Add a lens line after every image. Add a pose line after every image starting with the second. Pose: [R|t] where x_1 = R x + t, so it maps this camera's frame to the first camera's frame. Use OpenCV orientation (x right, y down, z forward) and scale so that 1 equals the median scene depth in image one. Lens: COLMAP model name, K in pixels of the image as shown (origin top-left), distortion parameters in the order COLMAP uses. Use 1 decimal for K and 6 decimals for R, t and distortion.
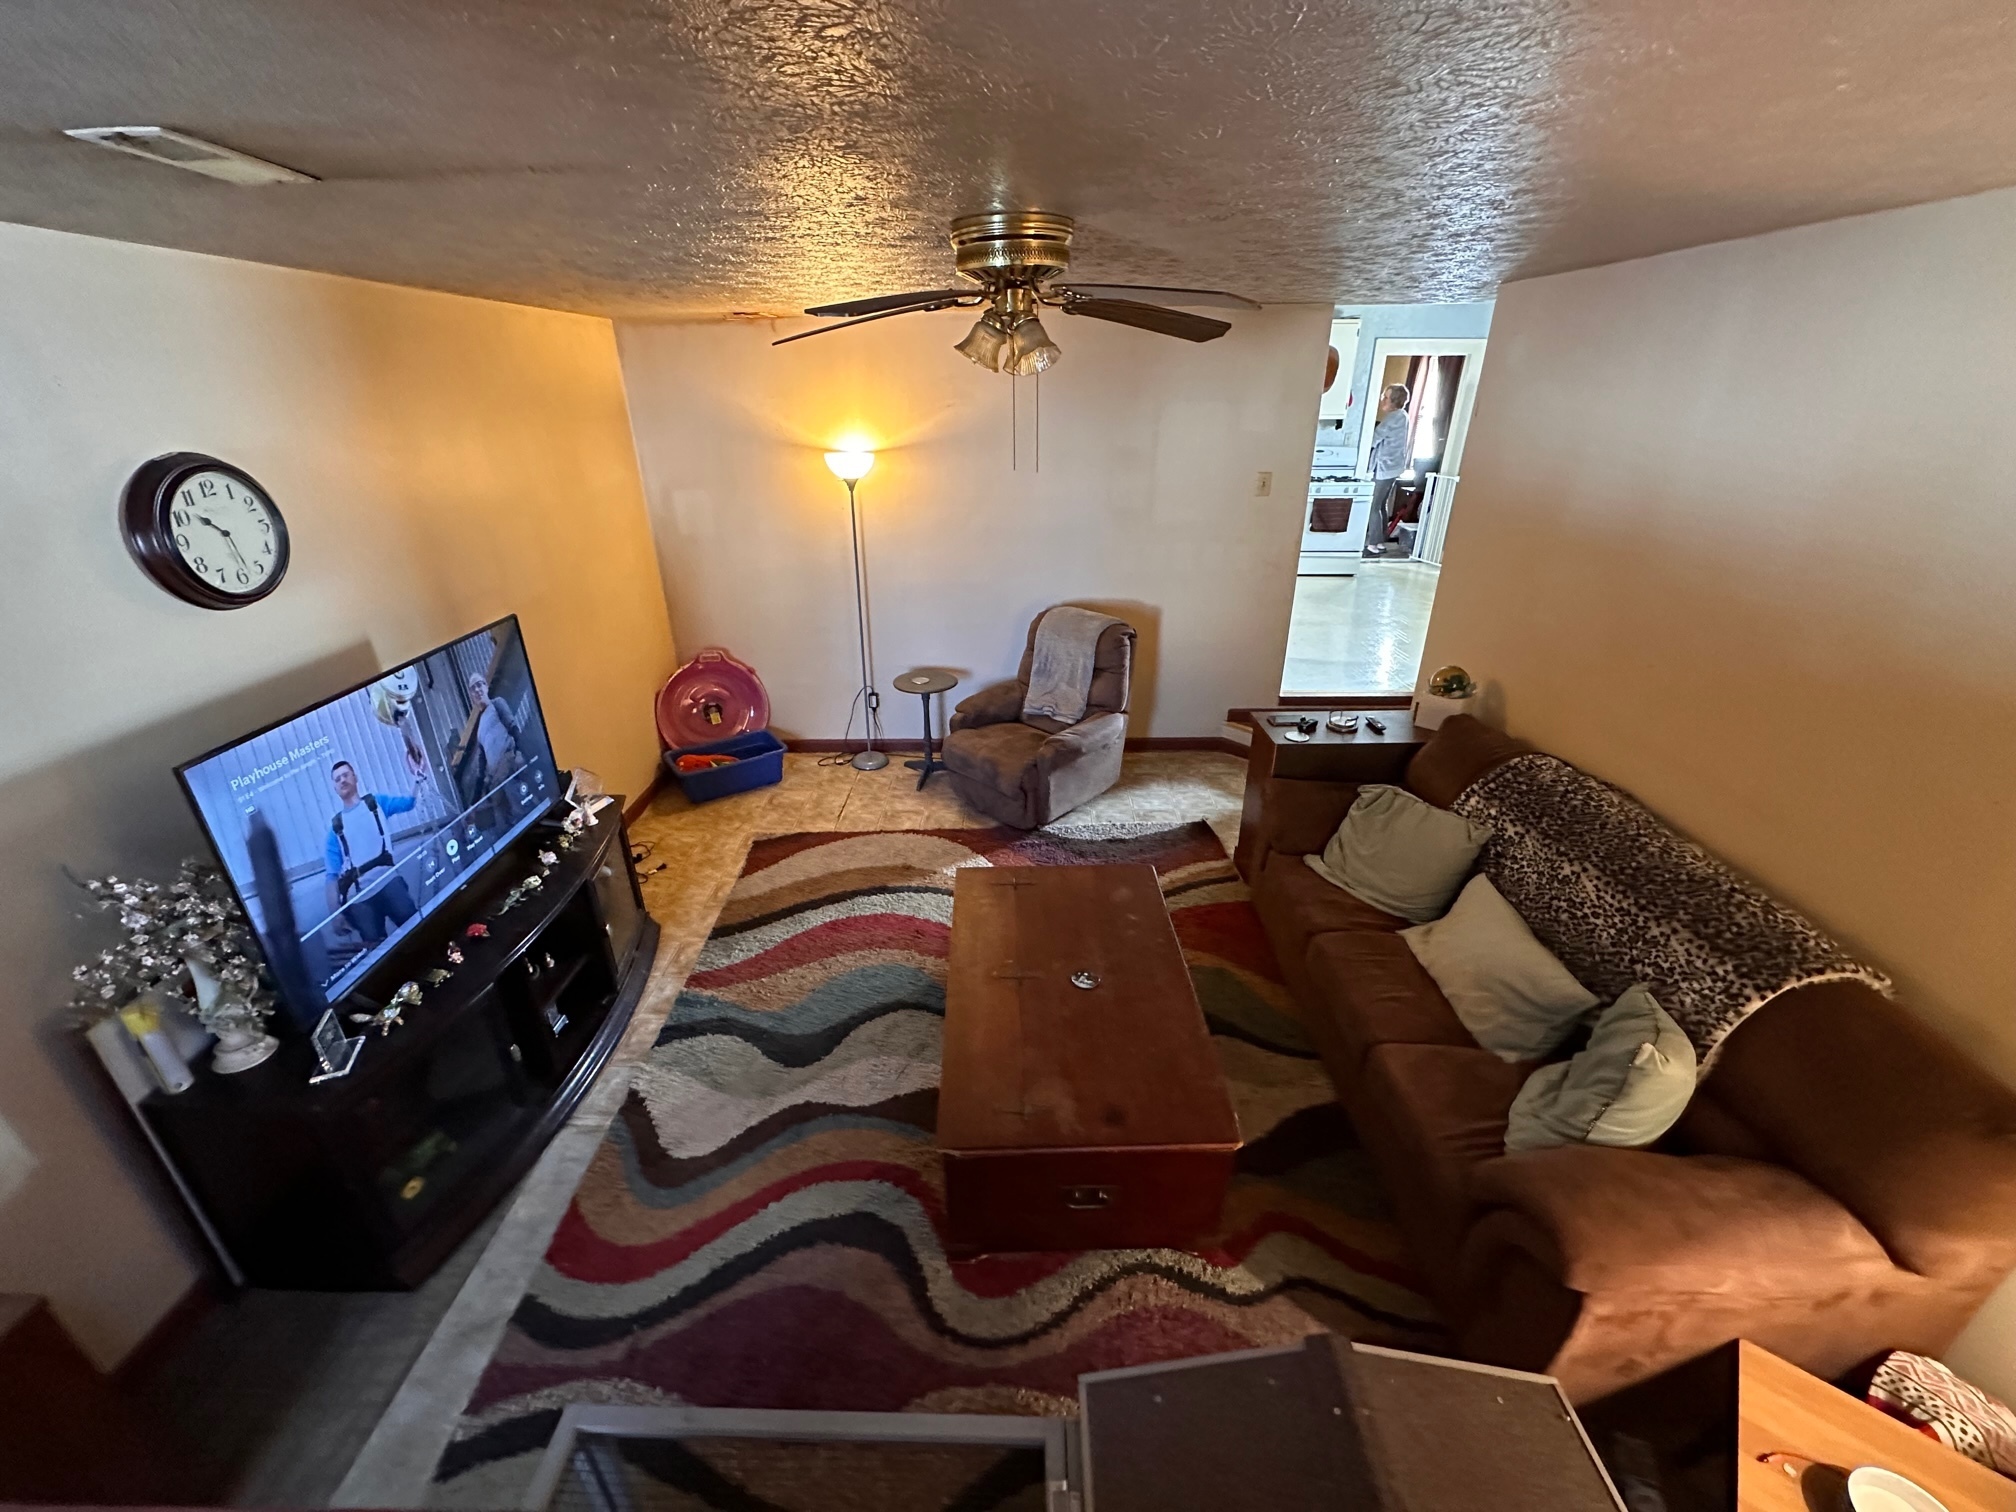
lens RADIAL K [[801.4, 0, 1004.1], [0, 801.4, 757.1], [0, 0, 1]] dist [-0.003459, 0.000333]
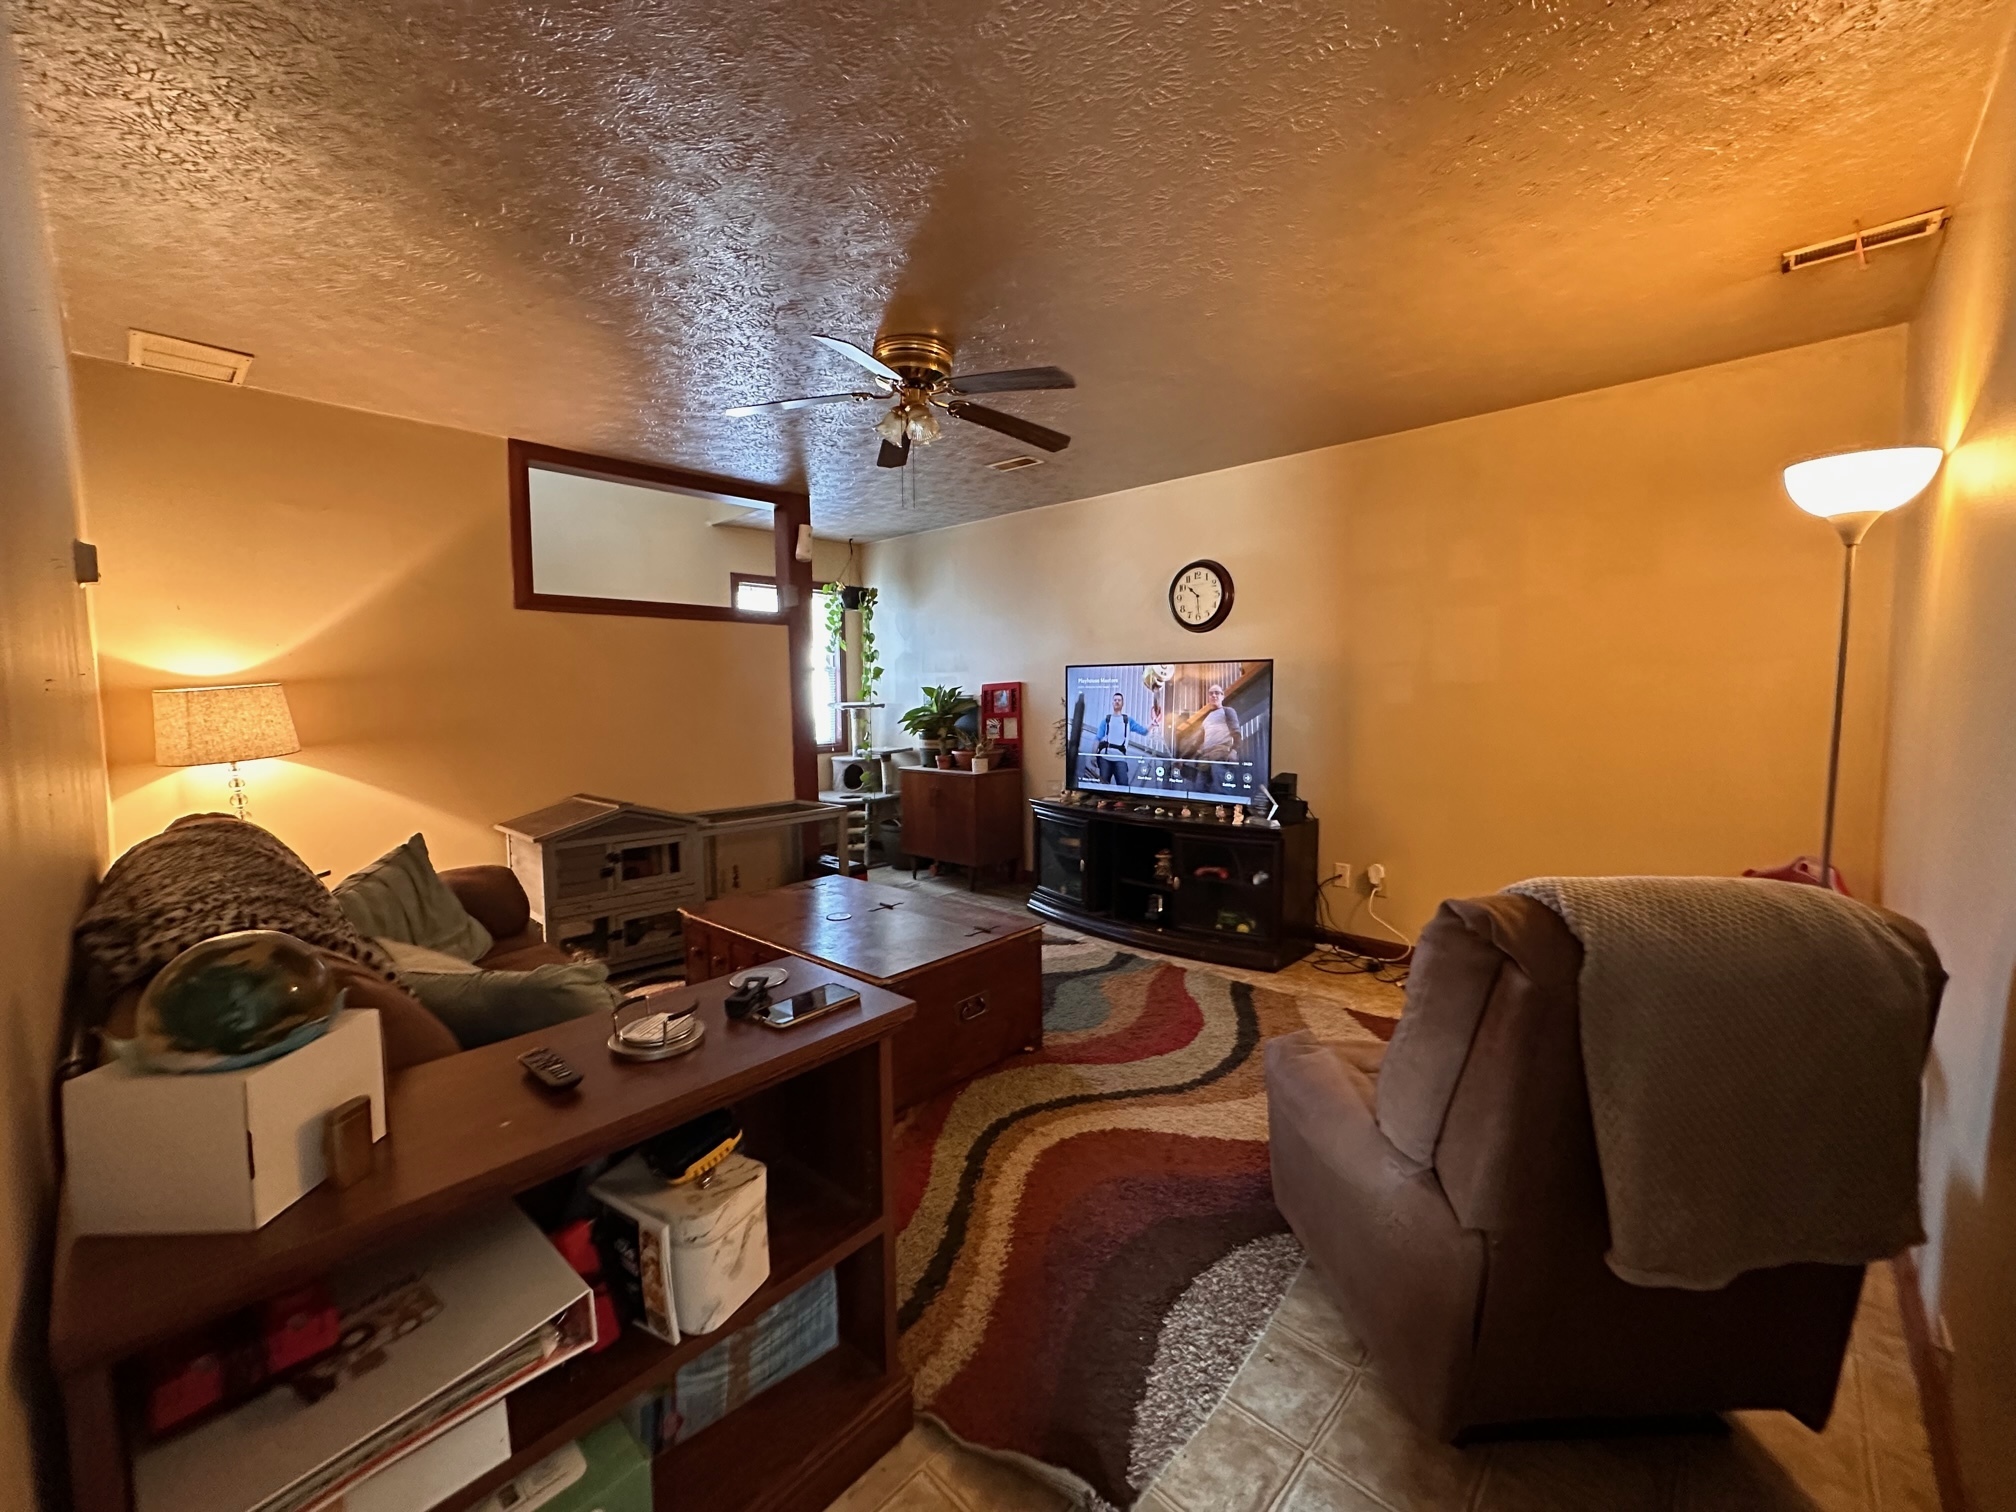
lens RADIAL K [[801.4, 0, 1006.8], [0, 801.4, 742.9], [0, 0, 1]] dist [-0.003459, 0.000333]
pose [[-0.671043, 0.064201, -0.738633, 0.843726], [-0.298906, 0.888269, 0.348761, -0.469457], [0.678496, 0.454816, -0.576877, 1.846409]]
